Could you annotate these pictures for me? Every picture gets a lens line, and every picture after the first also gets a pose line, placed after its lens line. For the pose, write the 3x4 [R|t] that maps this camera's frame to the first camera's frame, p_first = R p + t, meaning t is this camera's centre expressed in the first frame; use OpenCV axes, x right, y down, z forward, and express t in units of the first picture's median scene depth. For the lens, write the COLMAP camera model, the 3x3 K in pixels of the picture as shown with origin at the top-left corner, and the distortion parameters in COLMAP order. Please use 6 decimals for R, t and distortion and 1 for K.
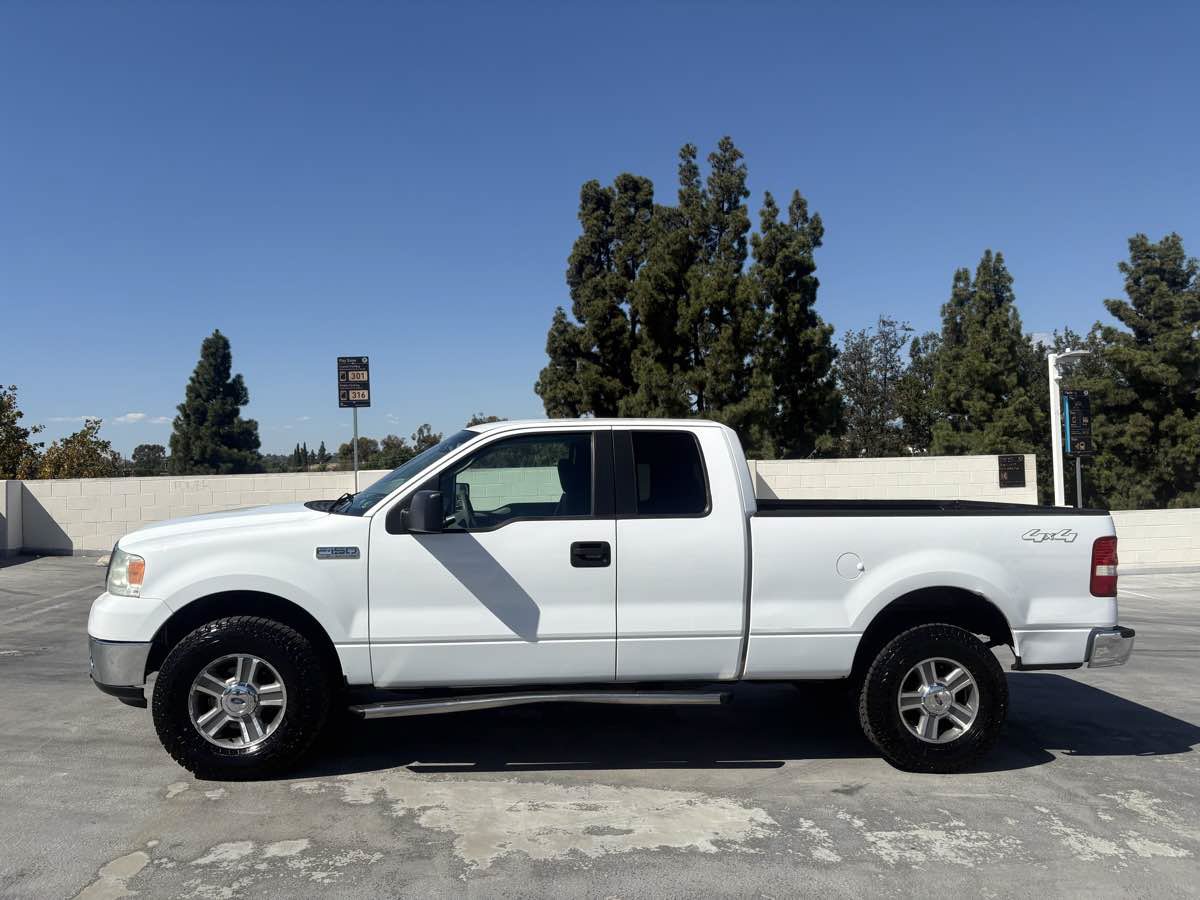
lens RADIAL K [[909.3, 0, 608.1], [0, 909.3, 450.6], [0, 0, 1]] dist [0.034259, -0.035247]
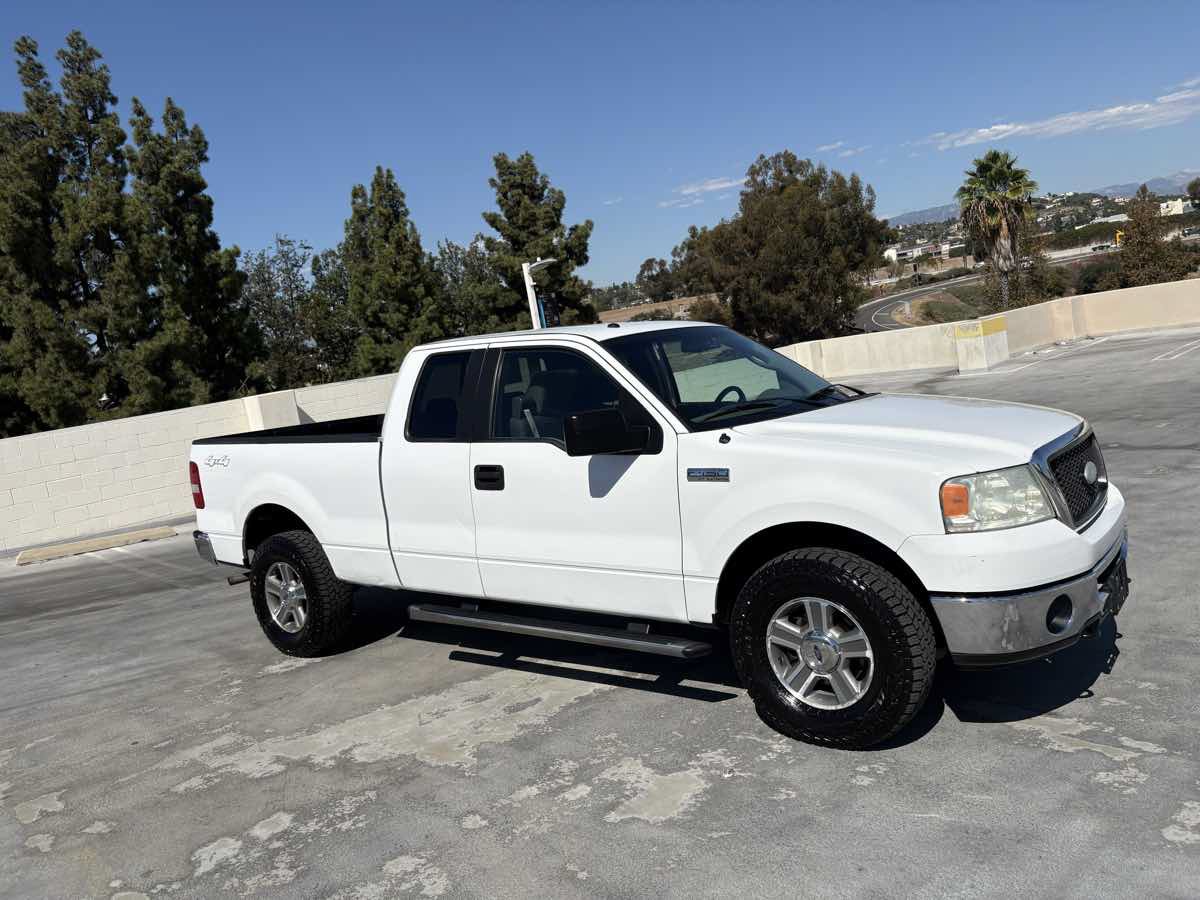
lens RADIAL K [[909.3, 0, 594.1], [0, 909.3, 448.6], [0, 0, 1]] dist [0.034259, -0.035247]
pose [[0.803976, -0.176372, 0.567904, -0.035343], [0.127597, 0.983926, 0.124936, -0.001997], [-0.580811, -0.027983, 0.813558, 0.002266]]
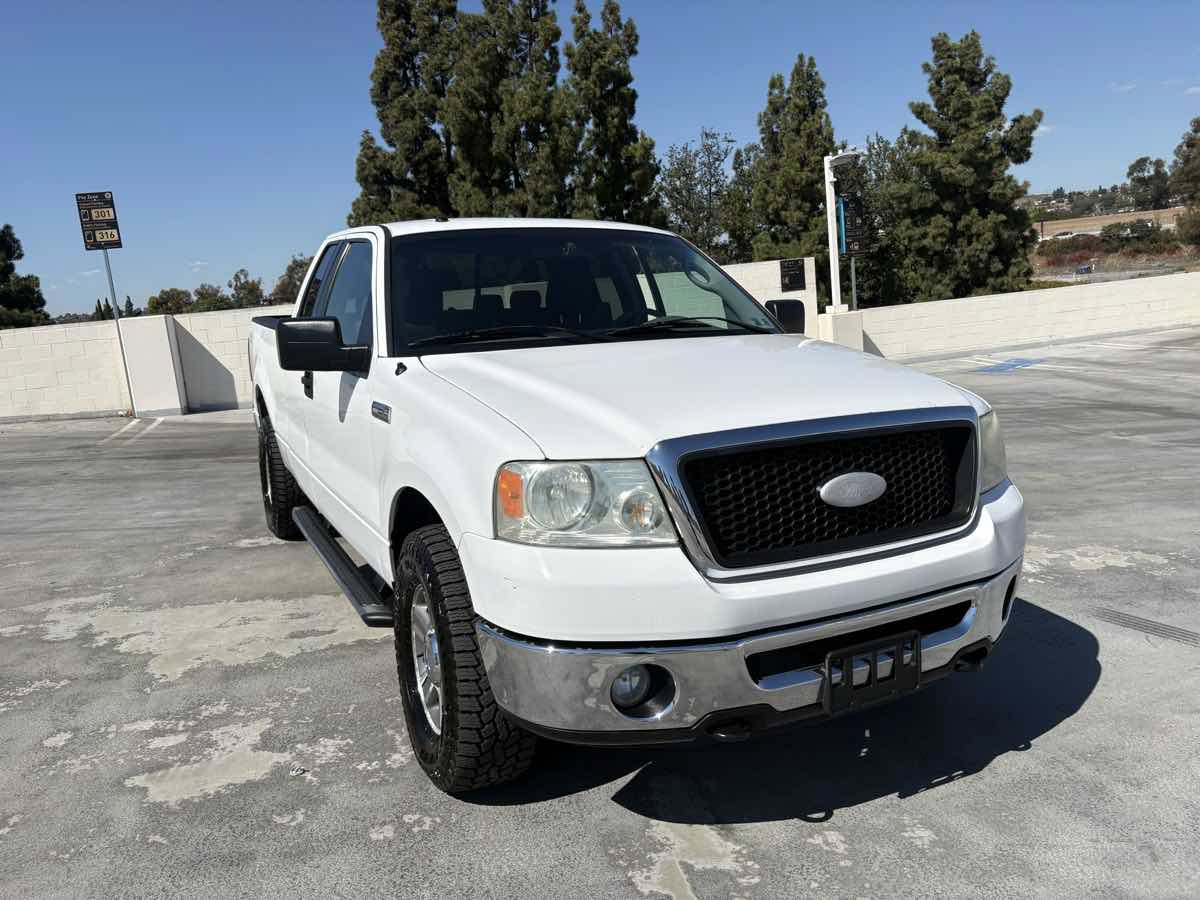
lens RADIAL K [[909.3, 0, 598.7], [0, 909.3, 446.9], [0, 0, 1]] dist [0.034259, -0.035247]
pose [[0.984571, -0.092367, 0.148619, 0.012944], [0.064230, 0.980813, 0.184068, 0.002298], [-0.162769, -0.171682, 0.971613, -0.002599]]
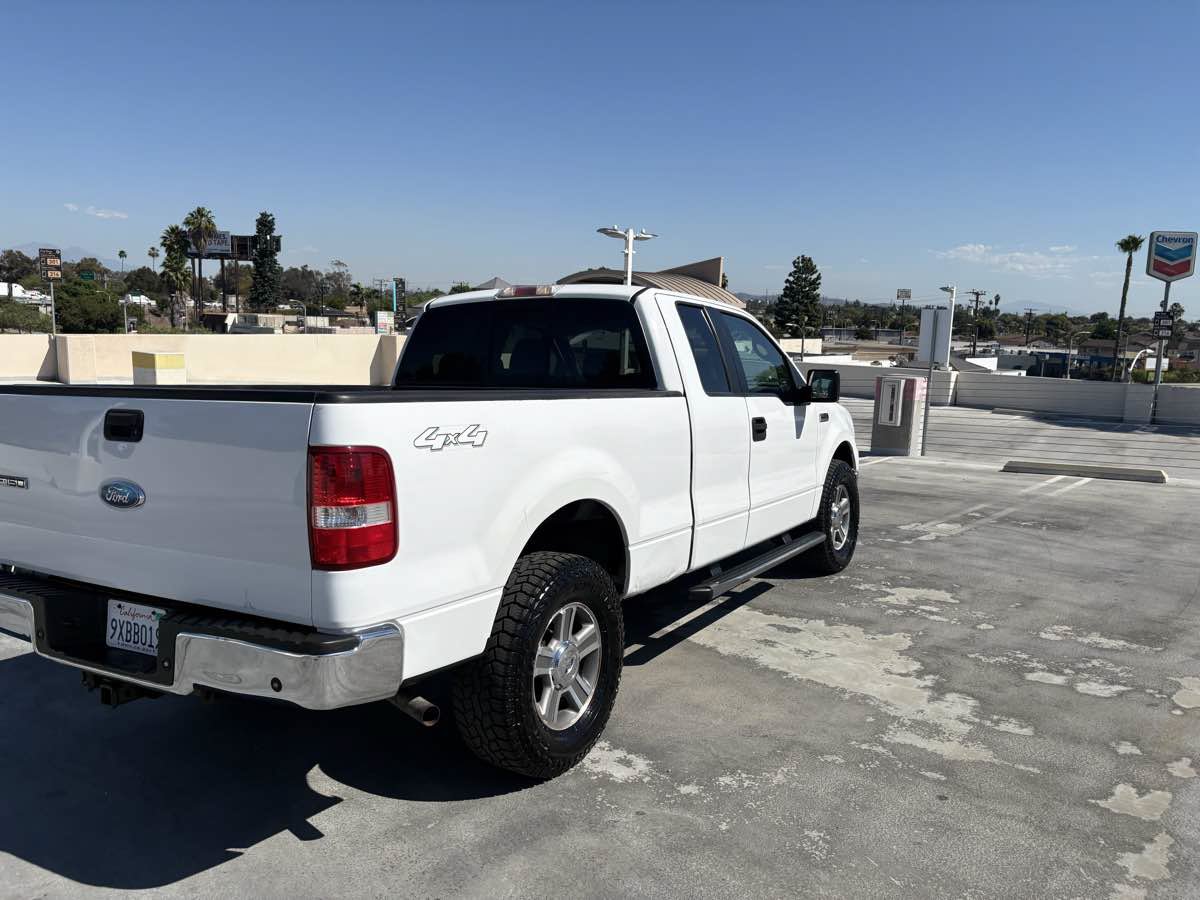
lens RADIAL K [[909.3, 0, 596.4], [0, 909.3, 446.8], [0, 0, 1]] dist [0.034259, -0.035247]
pose [[-0.667255, -0.101691, 0.737855, -0.050926], [-0.031767, 0.993620, 0.108213, 0.002114], [-0.744152, 0.048766, -0.666228, 0.139436]]
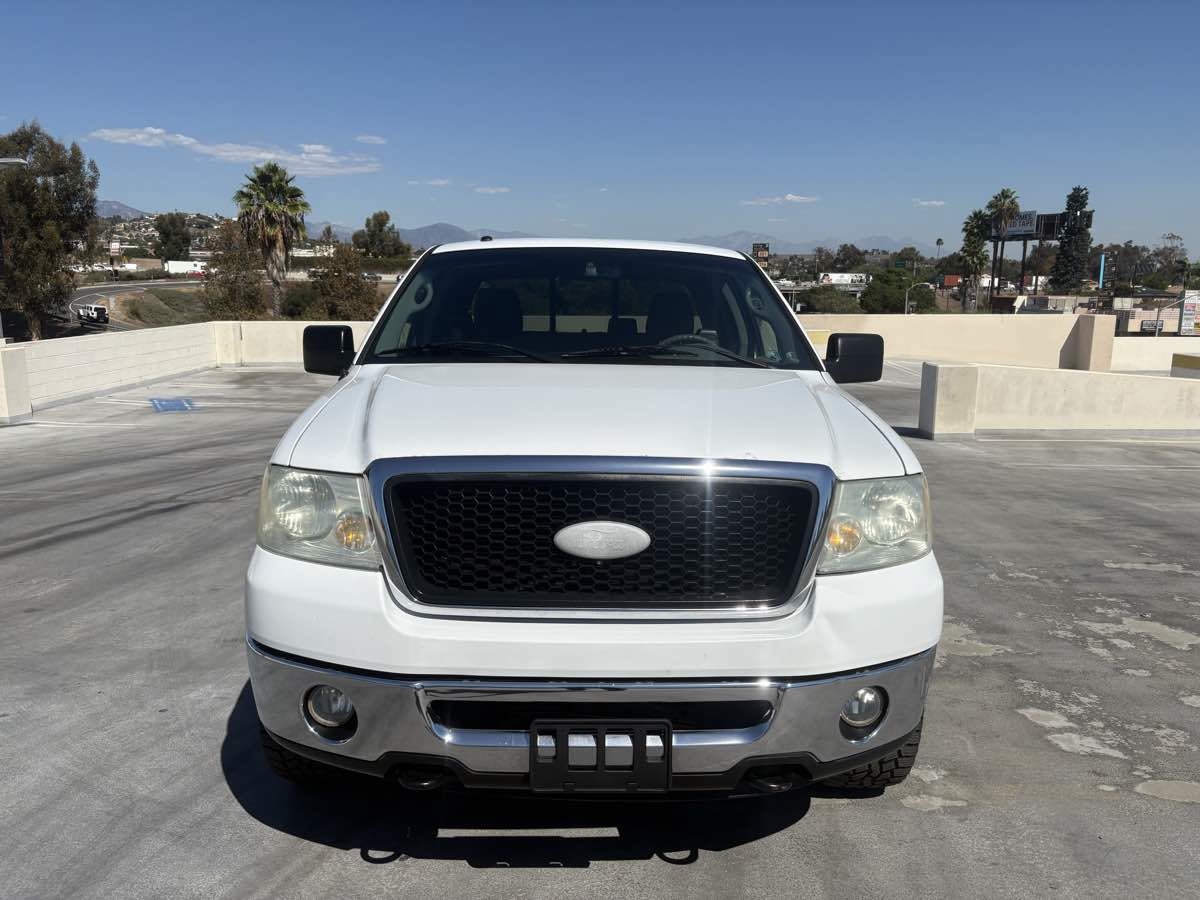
lens RADIAL K [[909.3, 0, 593.3], [0, 909.3, 452.9], [0, 0, 1]] dist [0.034259, -0.035247]
pose [[0.099165, -0.156531, 0.982682, -0.081427], [-0.034151, 0.986433, 0.160575, 0.001930], [-0.994485, -0.049483, 0.092474, 0.088435]]
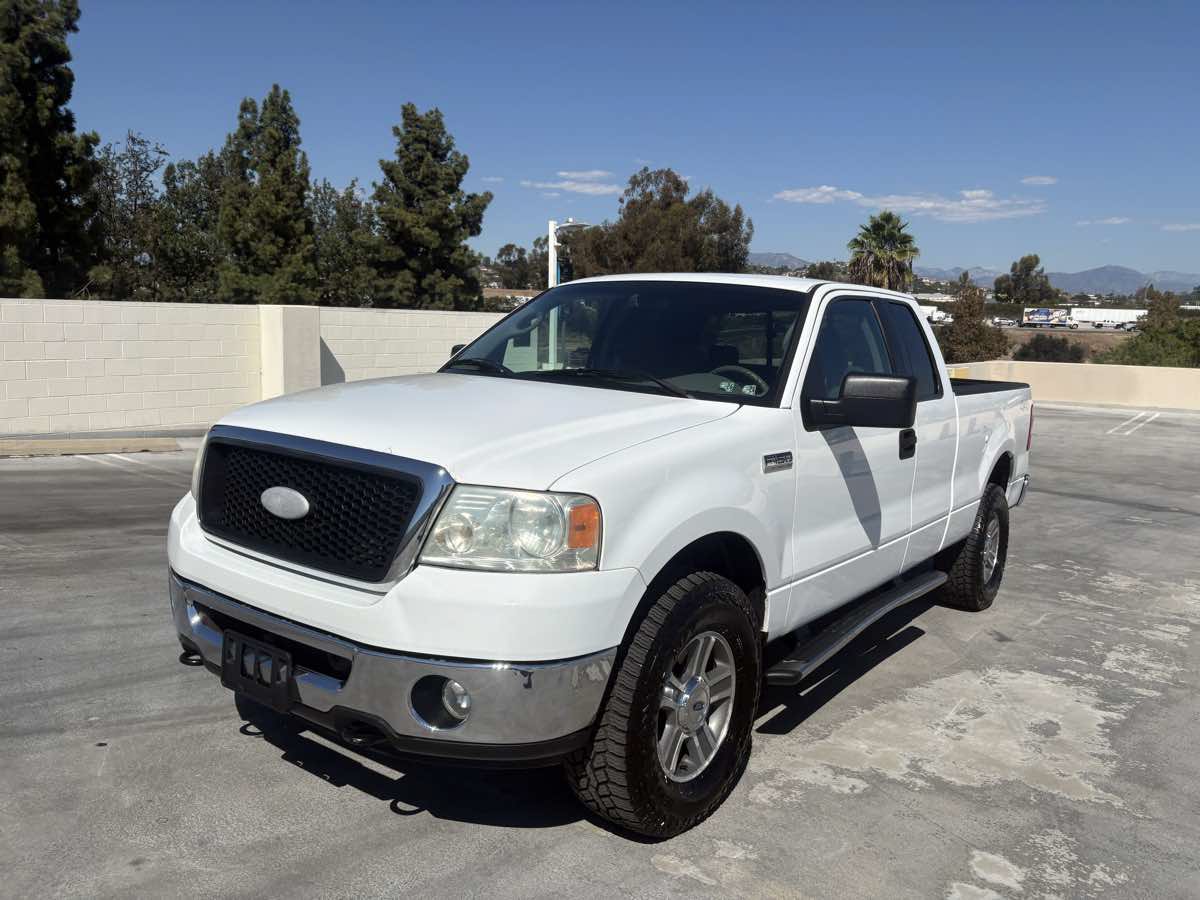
lens RADIAL K [[909.3, 0, 611.2], [0, 909.3, 438.0], [0, 0, 1]] dist [0.034259, -0.035247]
pose [[0.681019, -0.052612, 0.730374, -0.068623], [-0.062680, 0.989567, 0.129727, 0.001089], [-0.729579, -0.134126, 0.670616, 0.049643]]
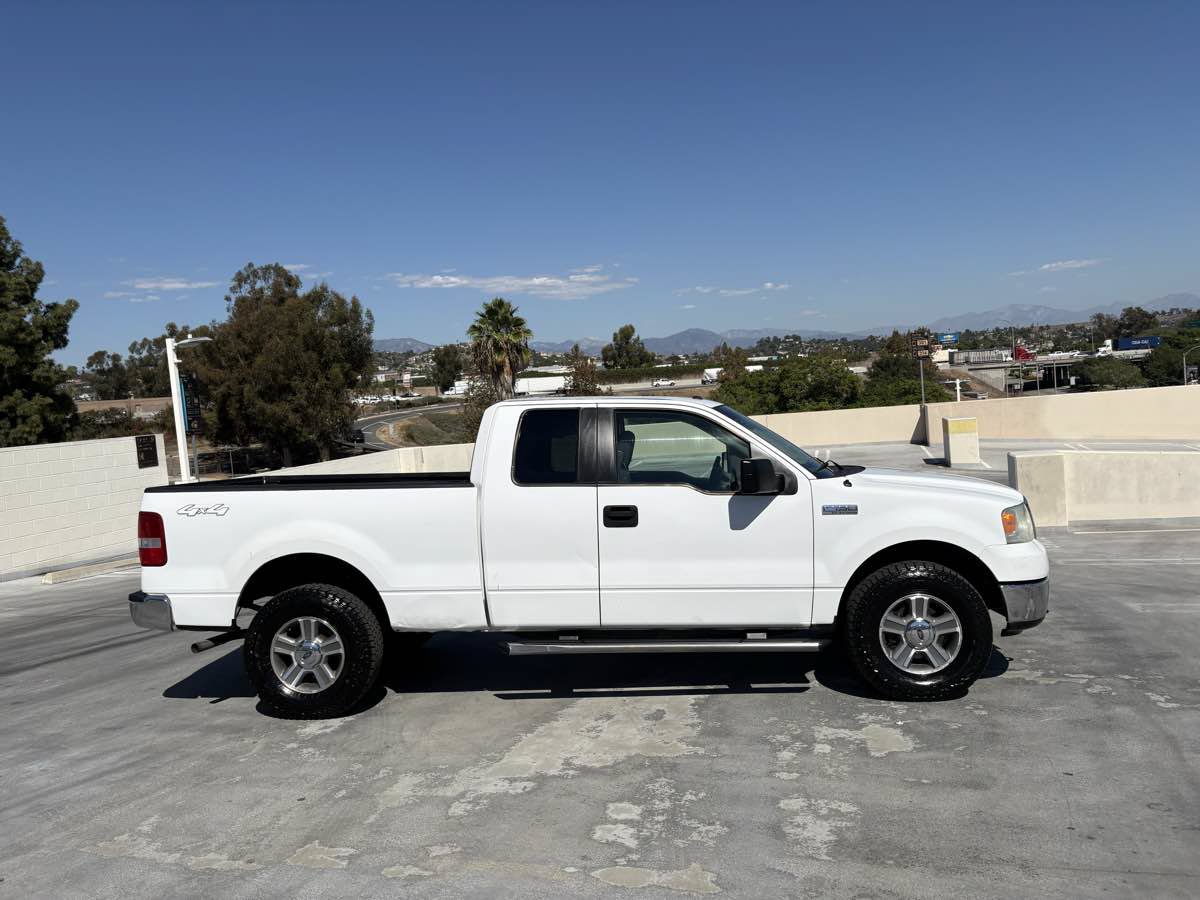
lens RADIAL K [[909.3, 0, 595.1], [0, 909.3, 441.9], [0, 0, 1]] dist [0.034259, -0.035247]
pose [[0.362934, -0.053085, 0.930301, -0.083988], [0.042157, 0.998289, 0.040517, -0.002199], [-0.930861, 0.024514, 0.364551, 0.040585]]
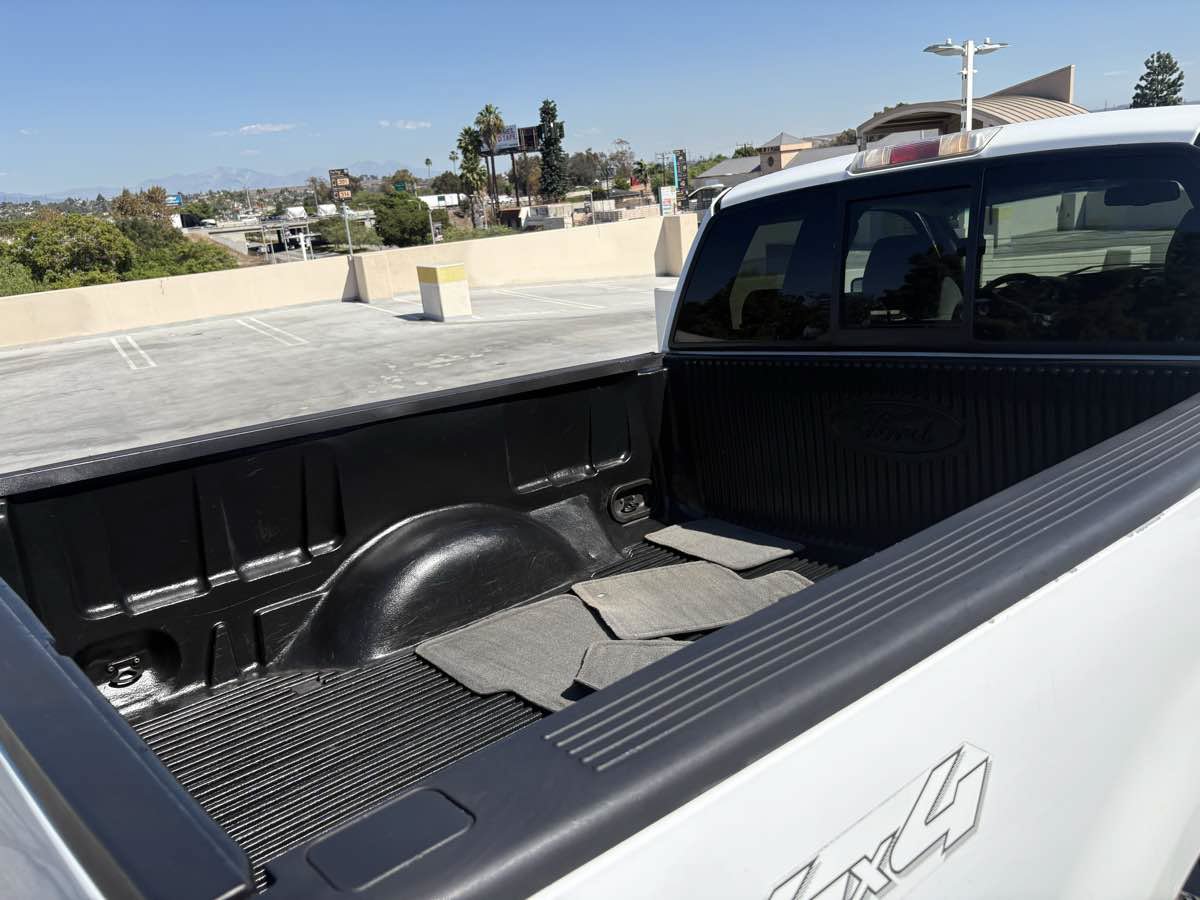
lens RADIAL K [[909.3, 0, 594.9], [0, 909.3, 461.9], [0, 0, 1]] dist [0.034259, -0.035247]
pose [[-0.409957, -0.199251, 0.890075, -0.018012], [0.080604, 0.964116, 0.252951, -0.000851], [-0.908536, 0.175442, -0.379186, 0.119385]]
